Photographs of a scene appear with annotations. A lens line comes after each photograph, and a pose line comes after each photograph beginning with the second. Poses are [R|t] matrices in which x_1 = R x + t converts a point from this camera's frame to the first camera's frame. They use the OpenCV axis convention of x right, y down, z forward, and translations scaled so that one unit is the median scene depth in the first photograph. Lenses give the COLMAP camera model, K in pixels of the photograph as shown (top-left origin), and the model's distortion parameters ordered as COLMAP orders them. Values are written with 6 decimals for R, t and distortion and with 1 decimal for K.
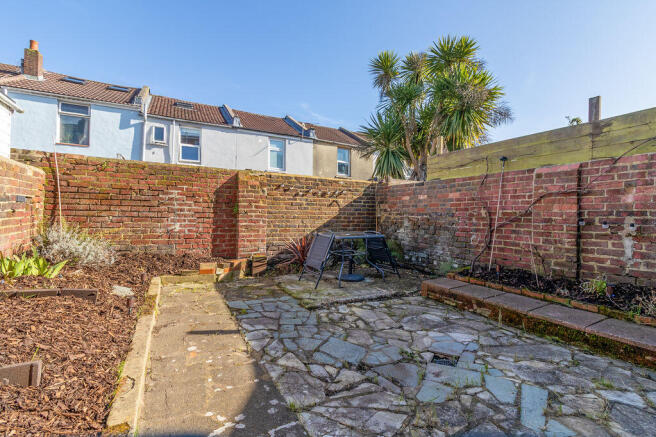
lens RADIAL K [[301.8, 0, 328.0], [0, 301.8, 218.5], [0, 0, 1]] dist [0.005463, 0.000265]
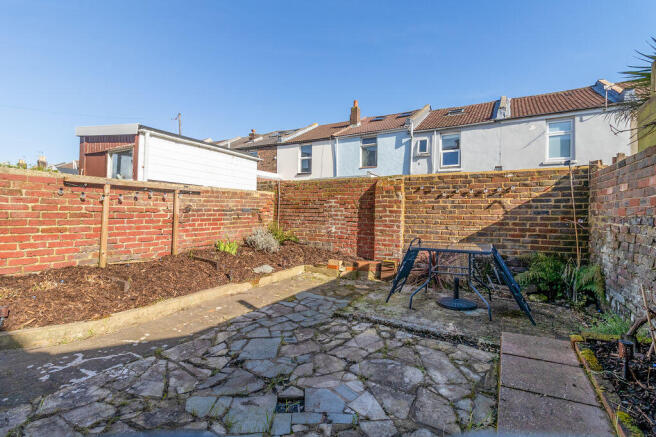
lens RADIAL K [[301.8, 0, 328.0], [0, 301.8, 218.5], [0, 0, 1]] dist [0.005463, 0.000265]
pose [[0.522064, 0.003217, -0.852900, 0.518501], [-0.013356, 0.999901, -0.004403, -0.008739], [0.852802, 0.013690, 0.522056, 0.308111]]
